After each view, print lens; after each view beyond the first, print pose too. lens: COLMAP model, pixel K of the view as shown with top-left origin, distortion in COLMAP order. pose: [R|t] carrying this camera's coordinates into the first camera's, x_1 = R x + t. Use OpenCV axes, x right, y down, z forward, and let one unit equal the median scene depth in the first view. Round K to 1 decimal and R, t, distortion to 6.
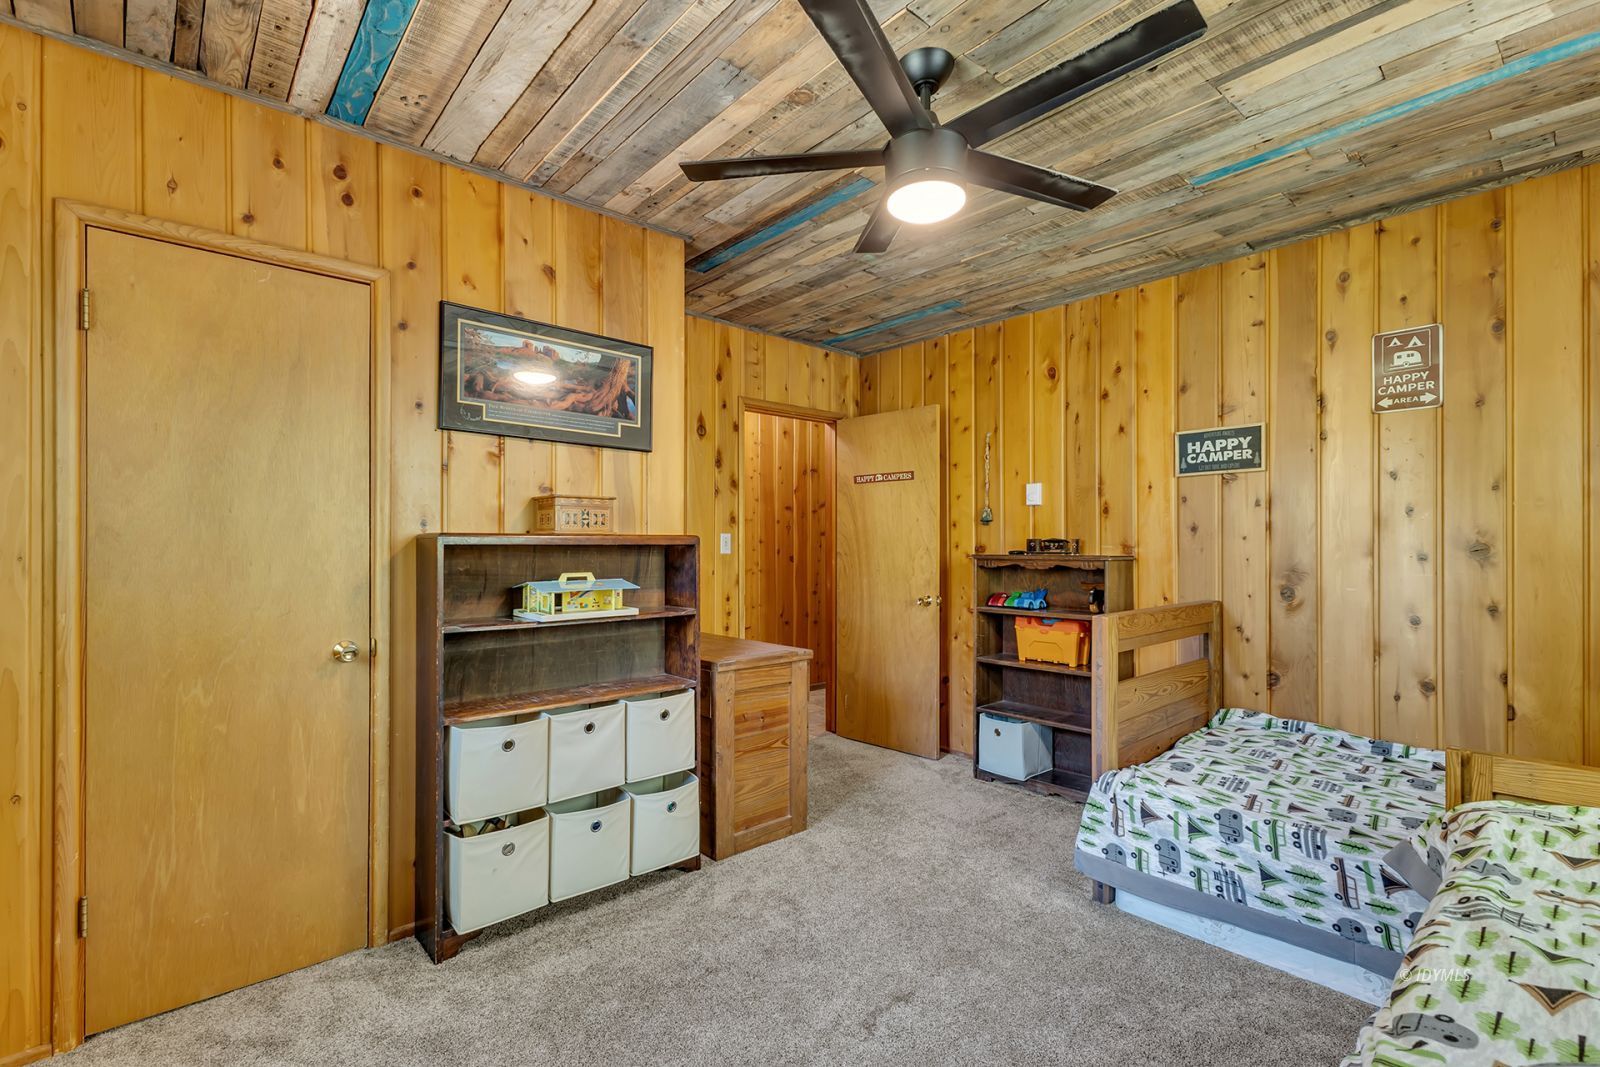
lens RADIAL K [[698.7, 0, 784.1], [0, 698.7, 553.0], [0, 0, 1]] dist [0.004175, 0.000255]
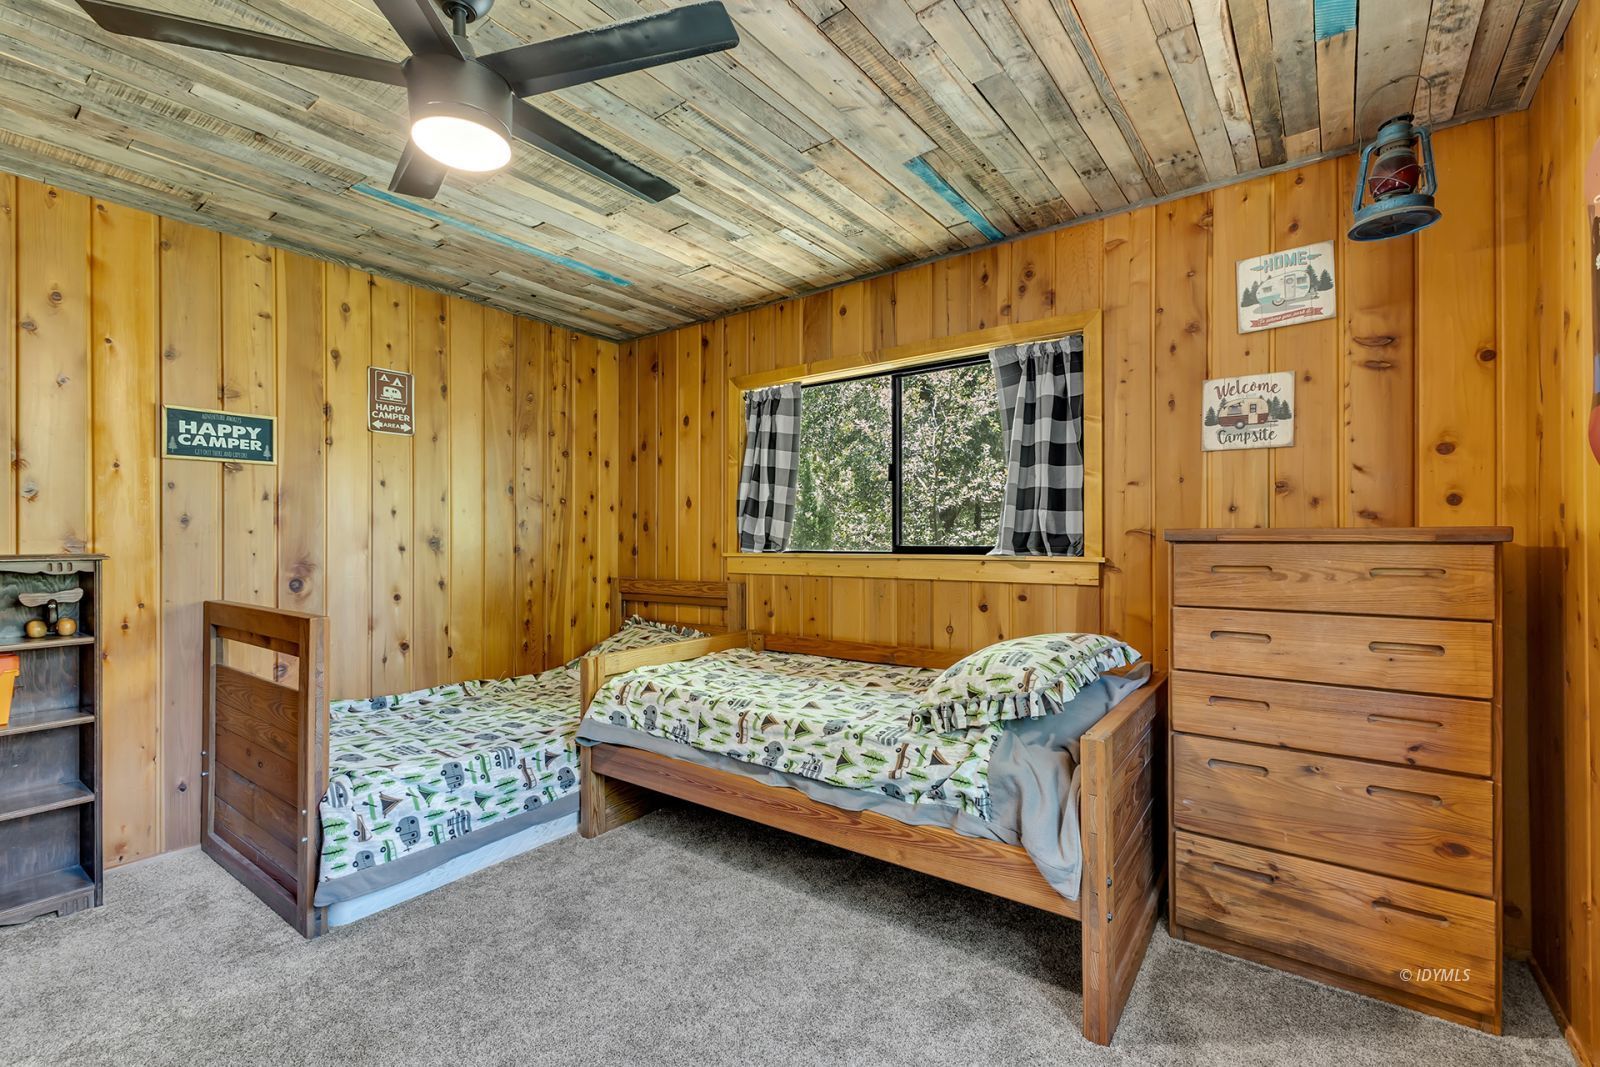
lens RADIAL K [[698.7, 0, 784.1], [0, 698.7, 553.0], [0, 0, 1]] dist [0.004175, 0.000255]
pose [[-0.189838, -0.018654, 0.981638, -0.519500], [0.013679, 0.999672, 0.021642, -0.003841], [-0.981720, 0.017536, -0.189521, 0.555856]]
